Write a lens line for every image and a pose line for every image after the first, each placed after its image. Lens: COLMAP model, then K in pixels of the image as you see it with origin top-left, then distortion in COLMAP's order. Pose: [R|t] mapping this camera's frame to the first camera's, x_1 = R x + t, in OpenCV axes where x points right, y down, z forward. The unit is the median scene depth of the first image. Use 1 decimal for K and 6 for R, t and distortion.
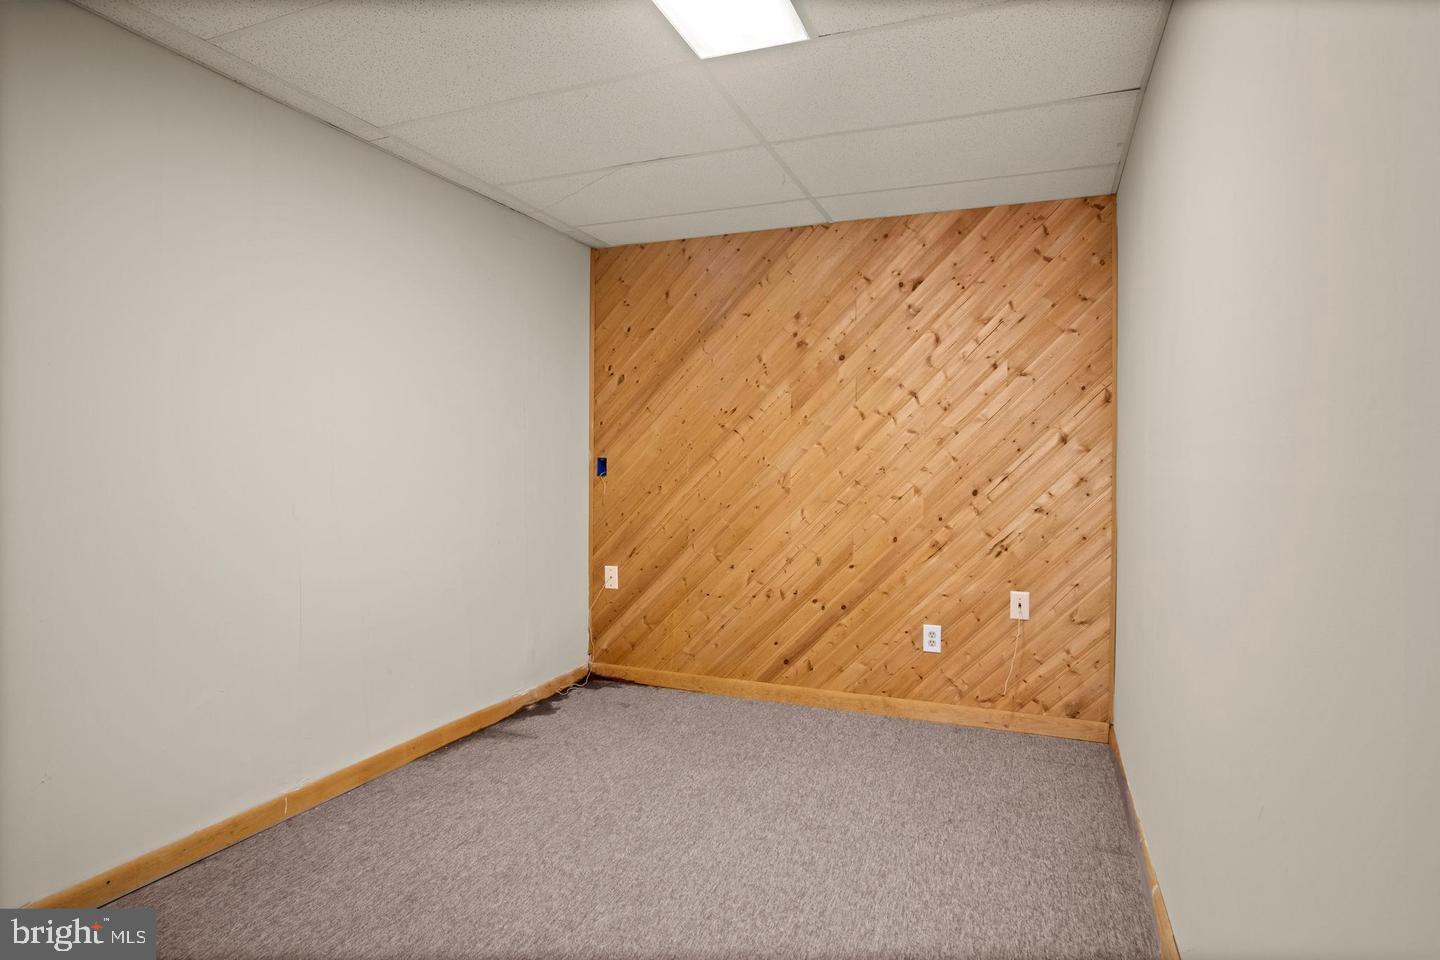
lens RADIAL K [[799.8, 0, 717.5], [0, 799.8, 472.7], [0, 0, 1]] dist [-0.032232, 0.009154]
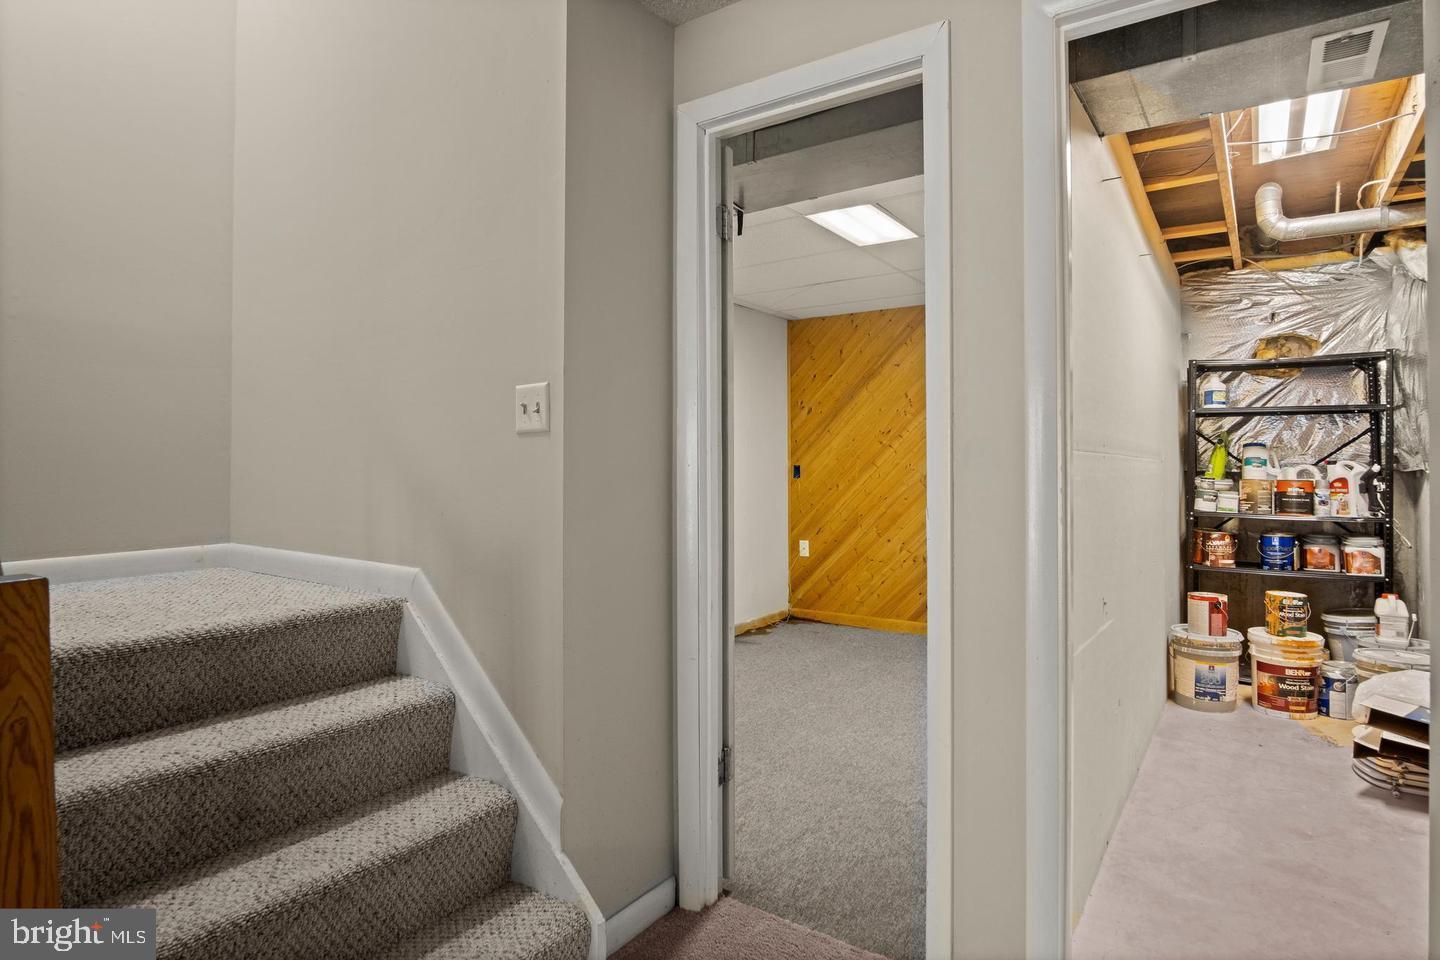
lens RADIAL K [[799.8, 0, 726.7], [0, 799.8, 450.9], [0, 0, 1]] dist [-0.032232, 0.009154]
pose [[0.978873, -0.012896, -0.204060, 0.026957], [0.005550, 0.999317, -0.036530, 0.007573], [0.204392, 0.034625, 0.978277, -0.452352]]
